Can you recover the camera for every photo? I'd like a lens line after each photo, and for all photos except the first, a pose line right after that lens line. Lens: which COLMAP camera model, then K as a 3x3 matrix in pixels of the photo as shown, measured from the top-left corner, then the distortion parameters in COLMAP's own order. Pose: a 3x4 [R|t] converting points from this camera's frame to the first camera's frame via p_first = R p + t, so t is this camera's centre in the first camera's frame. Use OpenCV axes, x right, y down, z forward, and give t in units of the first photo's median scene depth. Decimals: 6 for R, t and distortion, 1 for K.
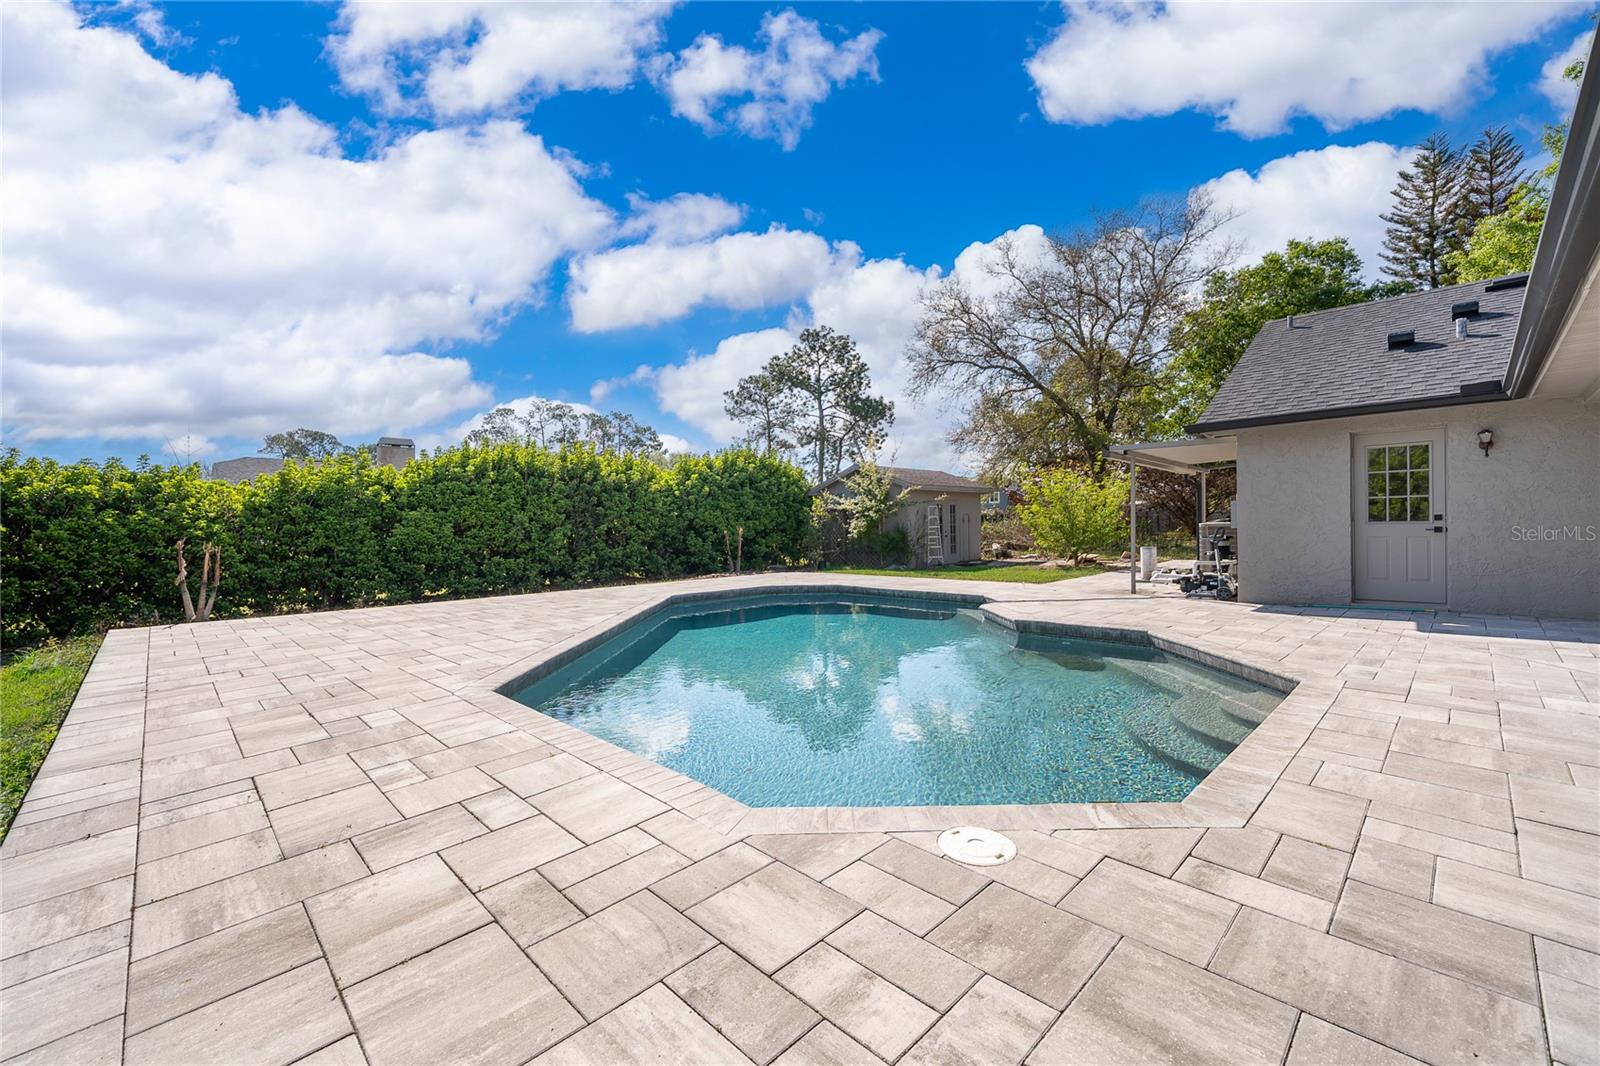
lens RADIAL K [[650.2, 0, 796.3], [0, 650.2, 529.1], [0, 0, 1]] dist [-0.001684, -0.000060]
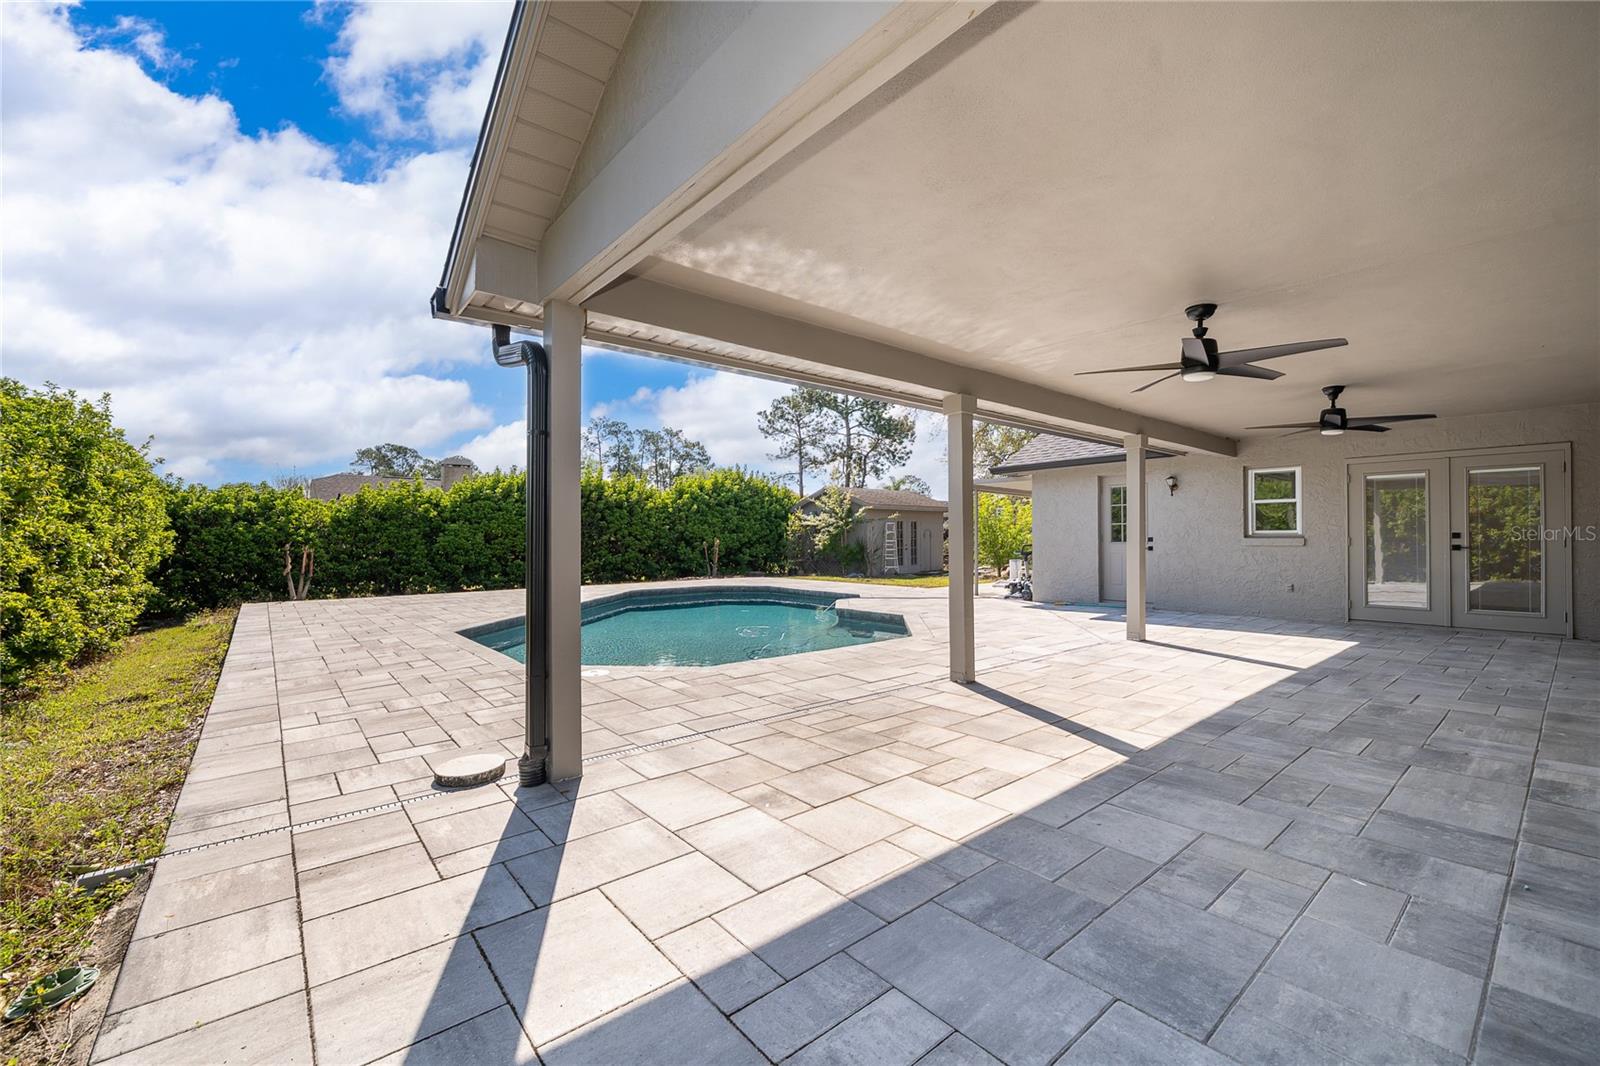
lens RADIAL K [[635.5, 0, 790.8], [0, 635.5, 530.0], [0, 0, 1]] dist [-0.002054, -0.000172]
pose [[0.996369, 0.011598, -0.084349, 0.134197], [-0.012969, 0.999792, -0.015730, -0.002838], [0.084149, 0.016767, 0.996312, -0.147651]]
